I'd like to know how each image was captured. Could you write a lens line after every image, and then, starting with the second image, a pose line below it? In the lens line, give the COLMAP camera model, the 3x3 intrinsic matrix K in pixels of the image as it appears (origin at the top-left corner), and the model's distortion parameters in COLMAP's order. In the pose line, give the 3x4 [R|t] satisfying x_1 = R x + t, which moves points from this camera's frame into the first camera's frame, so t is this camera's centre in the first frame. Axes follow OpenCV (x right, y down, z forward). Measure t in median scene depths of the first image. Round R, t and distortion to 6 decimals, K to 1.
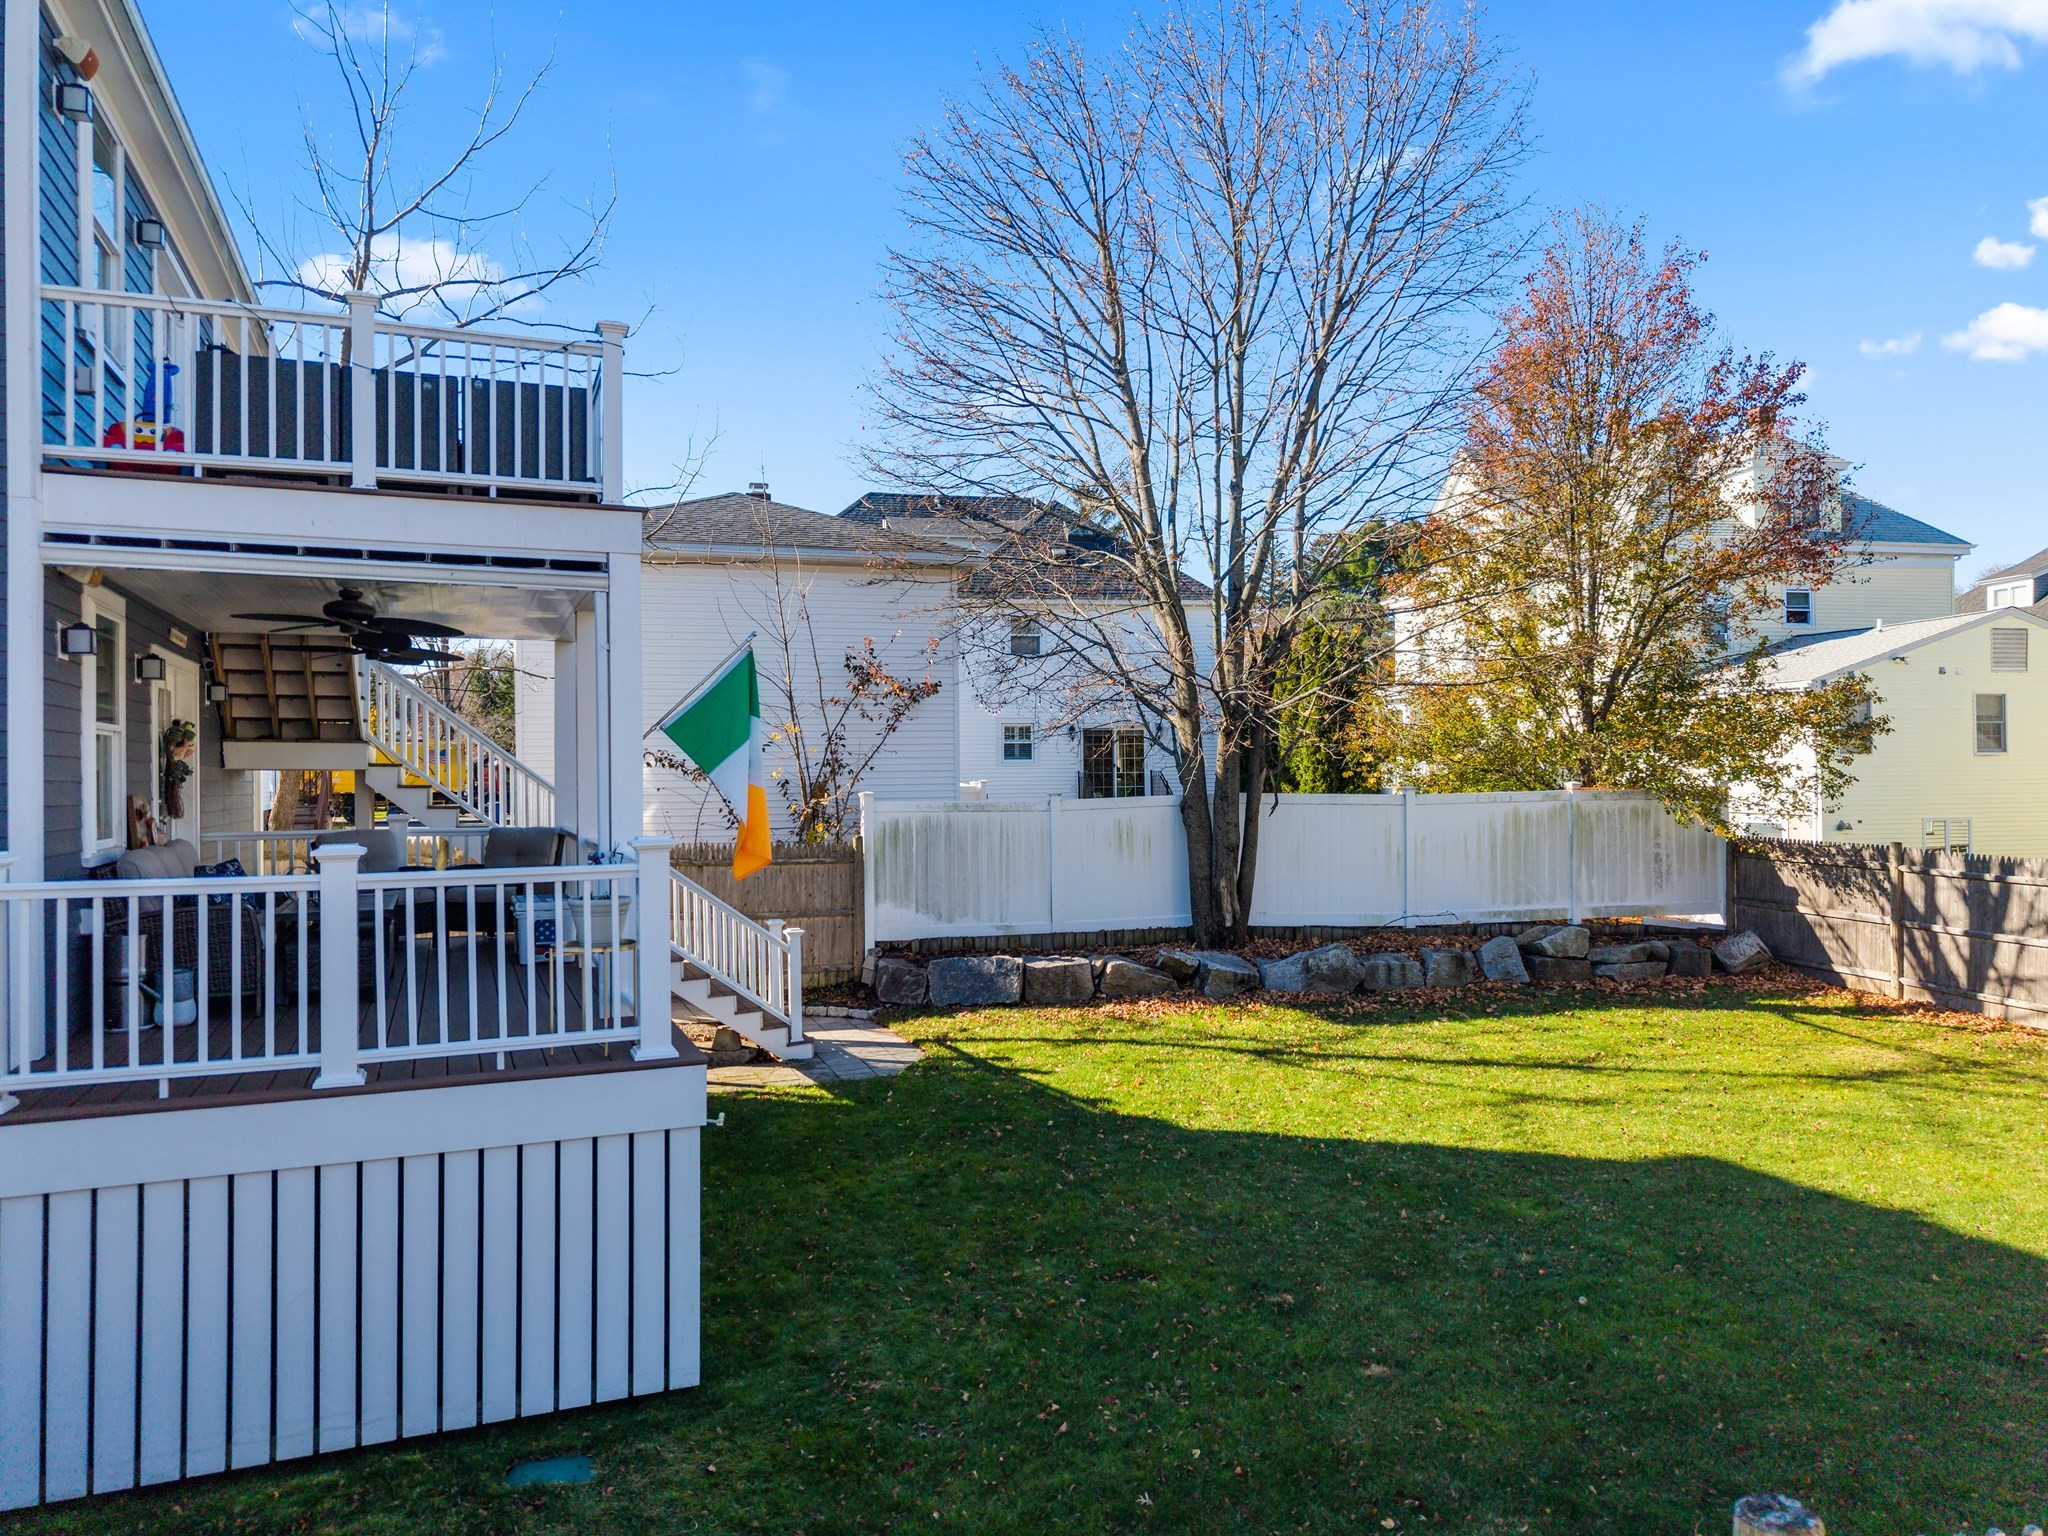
lens RADIAL K [[1350.8, 0, 1024.0], [0, 1350.8, 768.0], [0, 0, 1]] dist [0.022969, -0.033308]
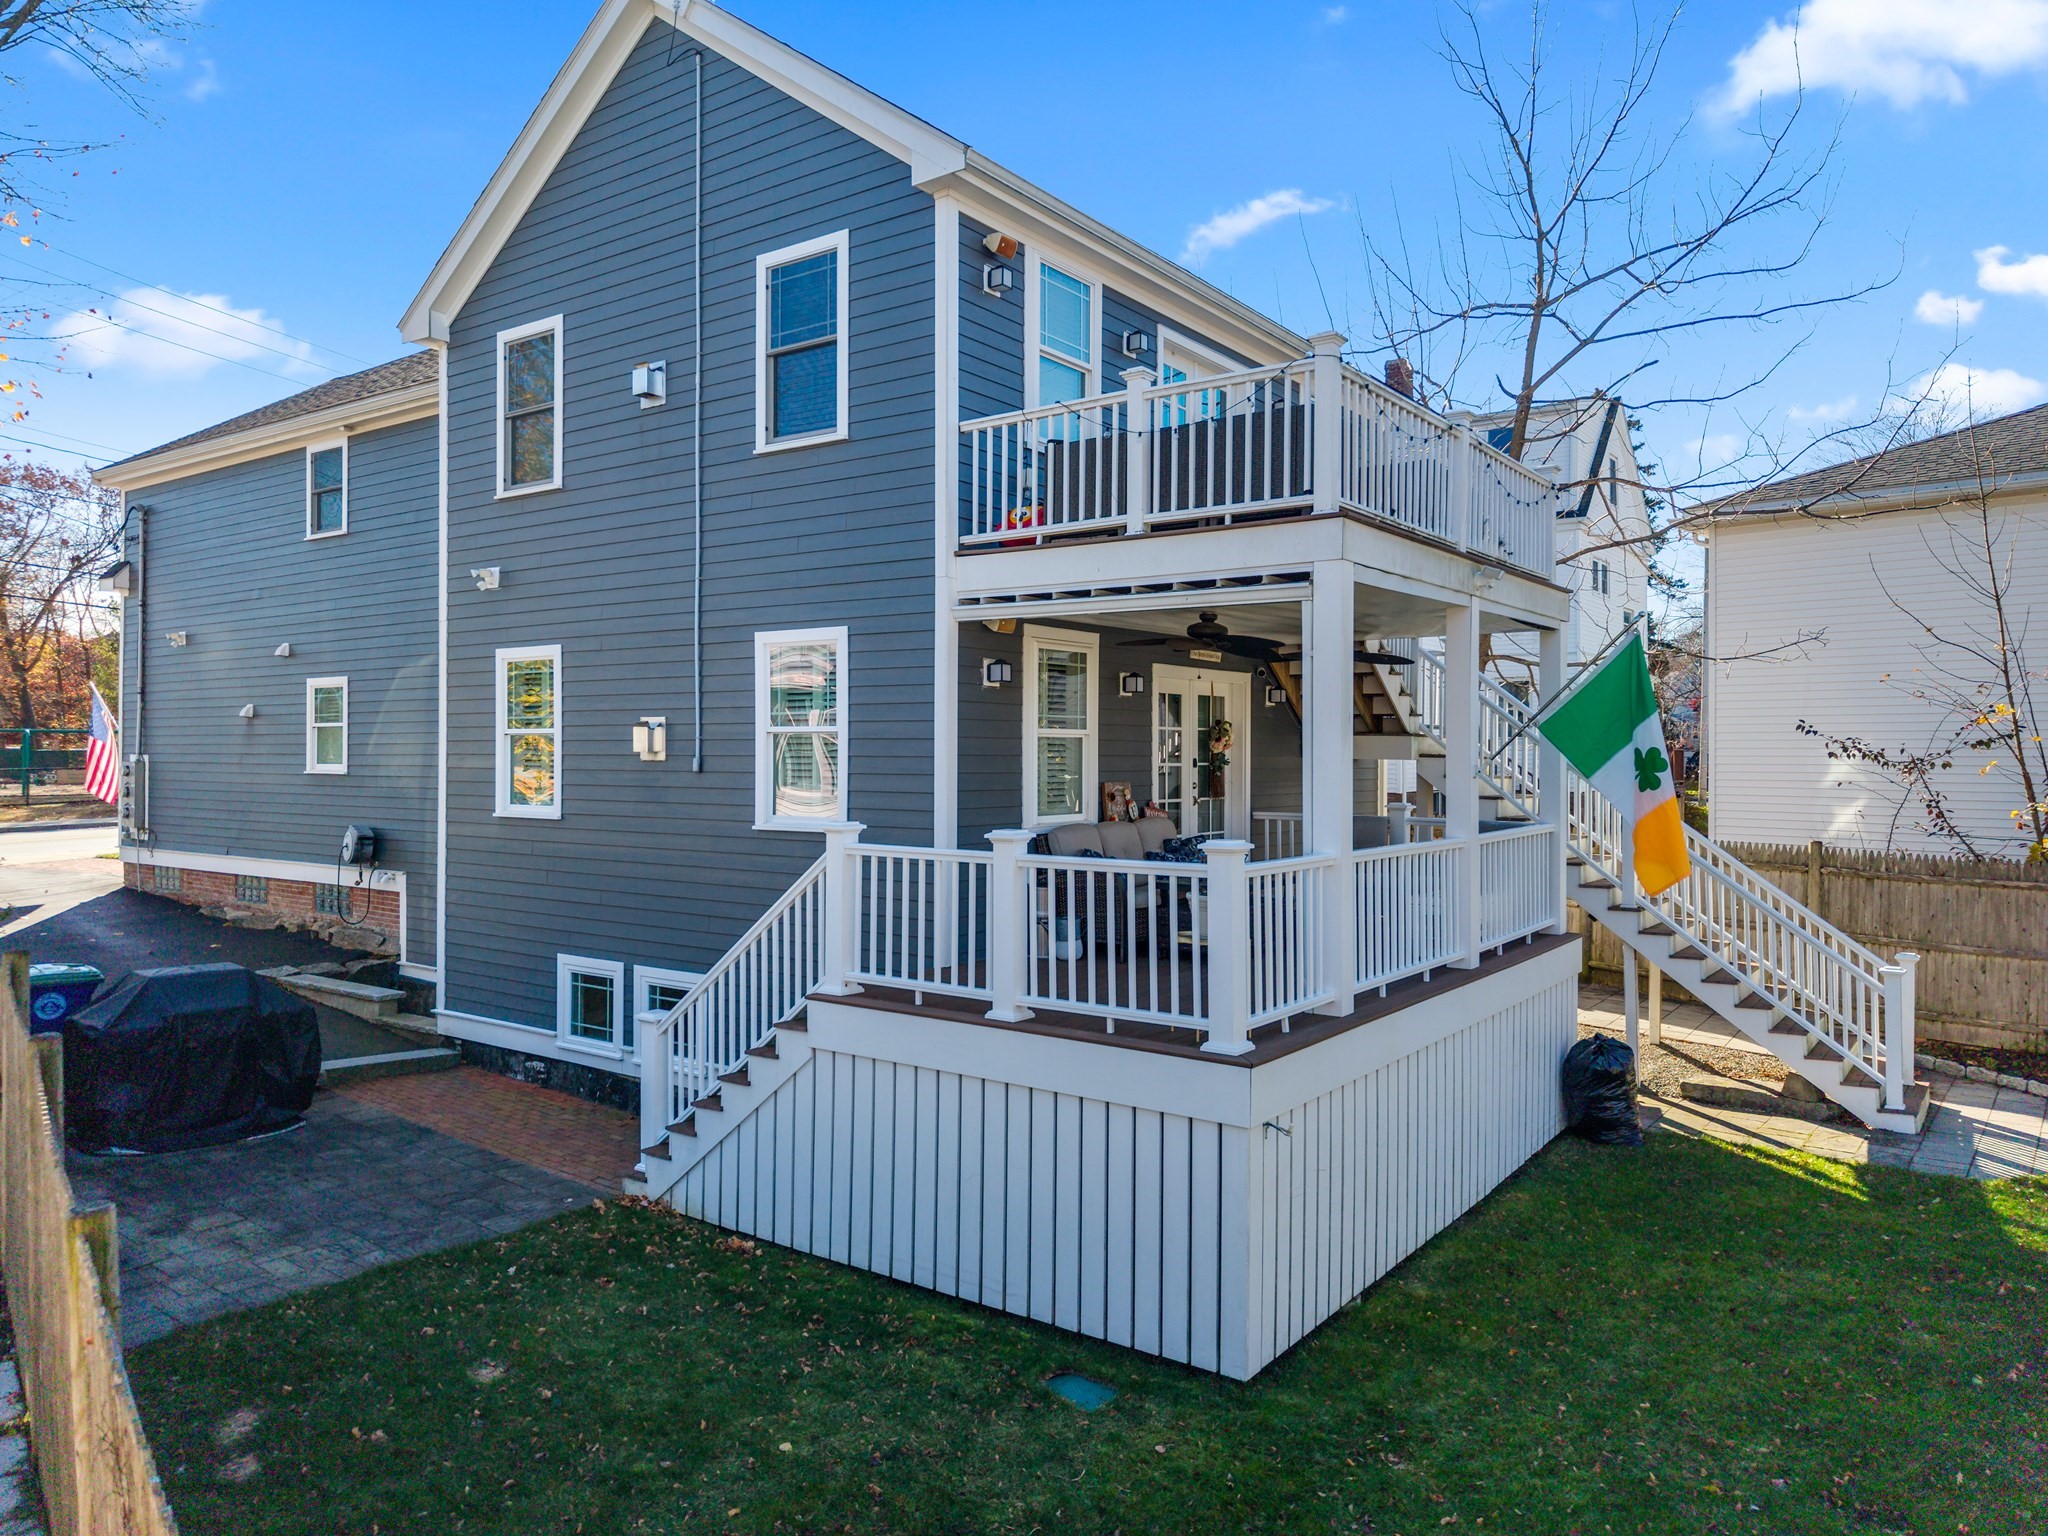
lens RADIAL K [[1366.2, 0, 1030.3], [0, 1366.2, 732.7], [0, 0, 1]] dist [0.004522, -0.002589]
pose [[0.525088, -0.005044, -0.851033, 0.486593], [-0.003710, 0.999959, -0.008215, -0.019853], [0.851040, 0.007471, 0.525048, 0.283201]]
